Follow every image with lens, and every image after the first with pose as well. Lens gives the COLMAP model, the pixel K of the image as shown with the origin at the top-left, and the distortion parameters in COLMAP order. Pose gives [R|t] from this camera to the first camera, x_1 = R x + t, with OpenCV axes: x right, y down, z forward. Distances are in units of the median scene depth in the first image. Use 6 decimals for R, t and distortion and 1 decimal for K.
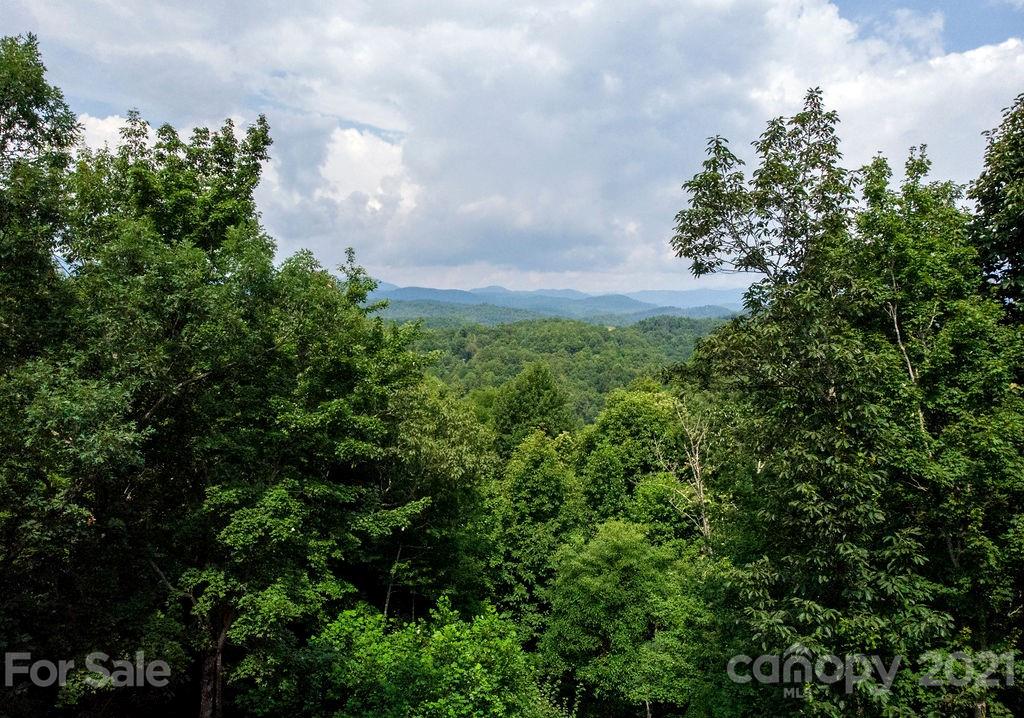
lens RADIAL K [[777.9, 0, 512.0], [0, 777.9, 359.0], [0, 0, 1]] dist [0.006007, -0.003473]
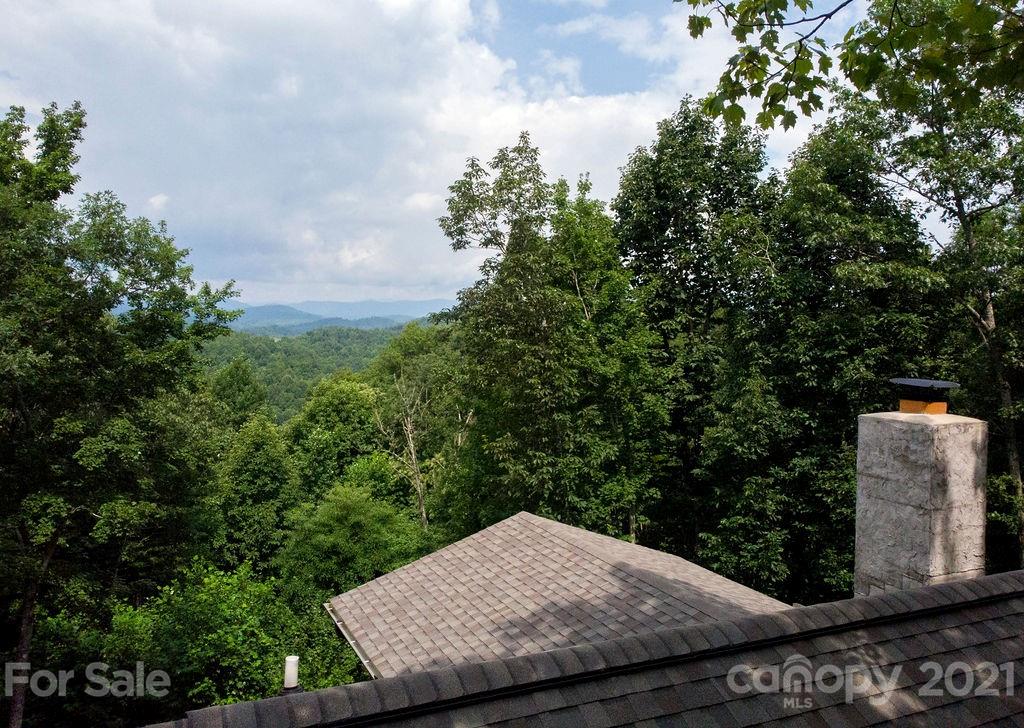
lens RADIAL K [[920.4, 0, 512.0], [0, 920.4, 364.0], [0, 0, 1]] dist [0.037245, 0.014776]
pose [[0.902873, -0.013279, 0.429701, -0.393729], [0.032253, 0.998798, -0.036902, 0.165879], [-0.428695, 0.047176, 0.902217, -0.567664]]
